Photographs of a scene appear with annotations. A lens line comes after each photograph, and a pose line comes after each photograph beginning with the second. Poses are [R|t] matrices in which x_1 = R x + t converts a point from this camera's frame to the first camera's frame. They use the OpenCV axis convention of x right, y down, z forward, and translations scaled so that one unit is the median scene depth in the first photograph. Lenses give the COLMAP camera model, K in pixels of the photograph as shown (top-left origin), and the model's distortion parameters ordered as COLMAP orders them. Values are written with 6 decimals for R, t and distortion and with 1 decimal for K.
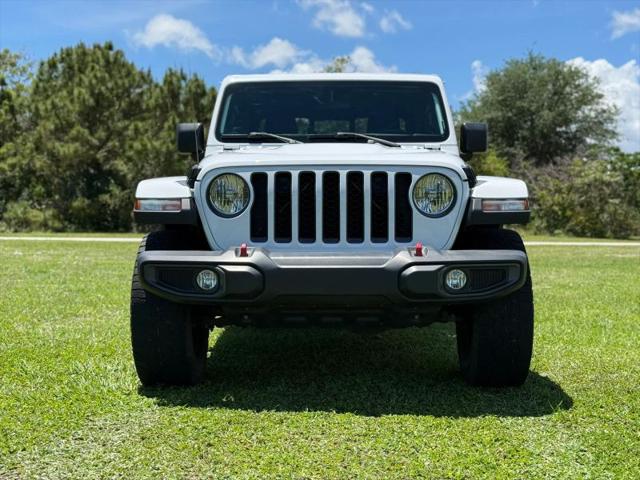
lens RADIAL K [[893.3, 0, 320.8], [0, 893.3, 246.8], [0, 0, 1]] dist [0.198735, -0.419915]
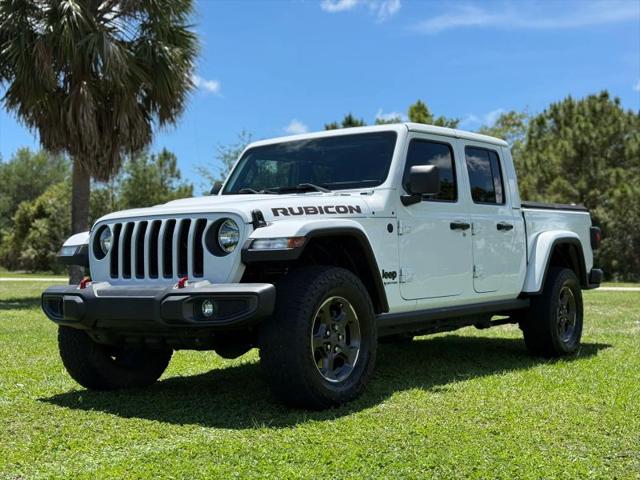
lens RADIAL K [[893.3, 0, 320.8], [0, 893.3, 246.8], [0, 0, 1]] dist [0.198735, -0.419915]
pose [[0.822252, -0.026172, -0.568522, 0.088425], [-0.005835, 0.998502, -0.054405, 0.001788], [0.569094, 0.048052, 0.820867, 0.011115]]
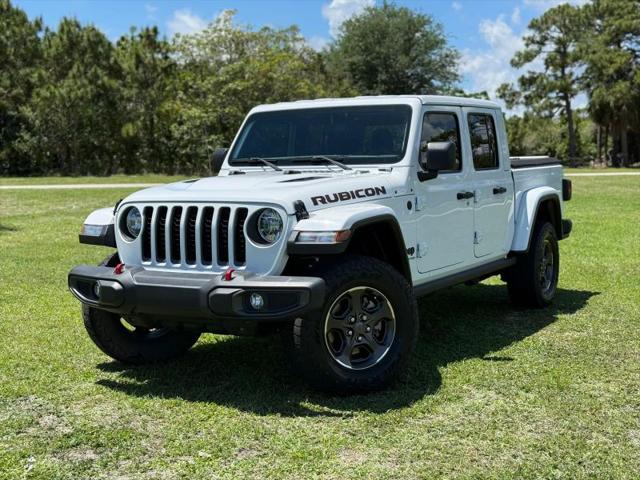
lens RADIAL K [[893.3, 0, 320.8], [0, 893.3, 246.8], [0, 0, 1]] dist [0.198735, -0.419915]
pose [[0.875003, 0.030126, -0.483179, 0.075346], [-0.004982, 0.998569, 0.053238, -0.009374], [0.484091, -0.044176, 0.873902, -0.000074]]
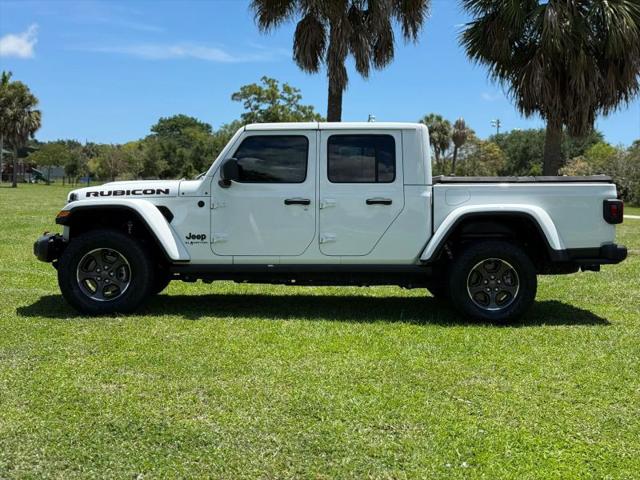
lens RADIAL K [[893.3, 0, 320.8], [0, 893.3, 246.8], [0, 0, 1]] dist [0.198735, -0.419915]
pose [[0.023515, 0.052778, -0.998329, 0.213789], [-0.056323, 0.997089, 0.051386, -0.010677], [0.998136, 0.055020, 0.026419, 0.149320]]
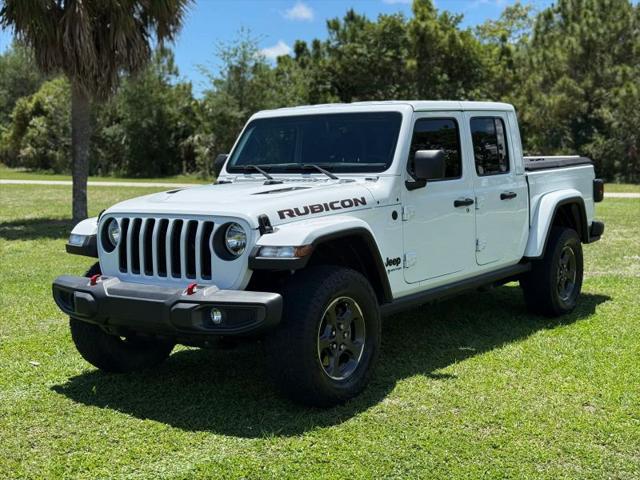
lens RADIAL K [[893.3, 0, 320.8], [0, 893.3, 246.8], [0, 0, 1]] dist [0.198735, -0.419915]
pose [[0.821840, 0.042799, -0.568109, 0.088676], [-0.004031, 0.997586, 0.069323, -0.013104], [0.569705, -0.054682, 0.820028, 0.009428]]
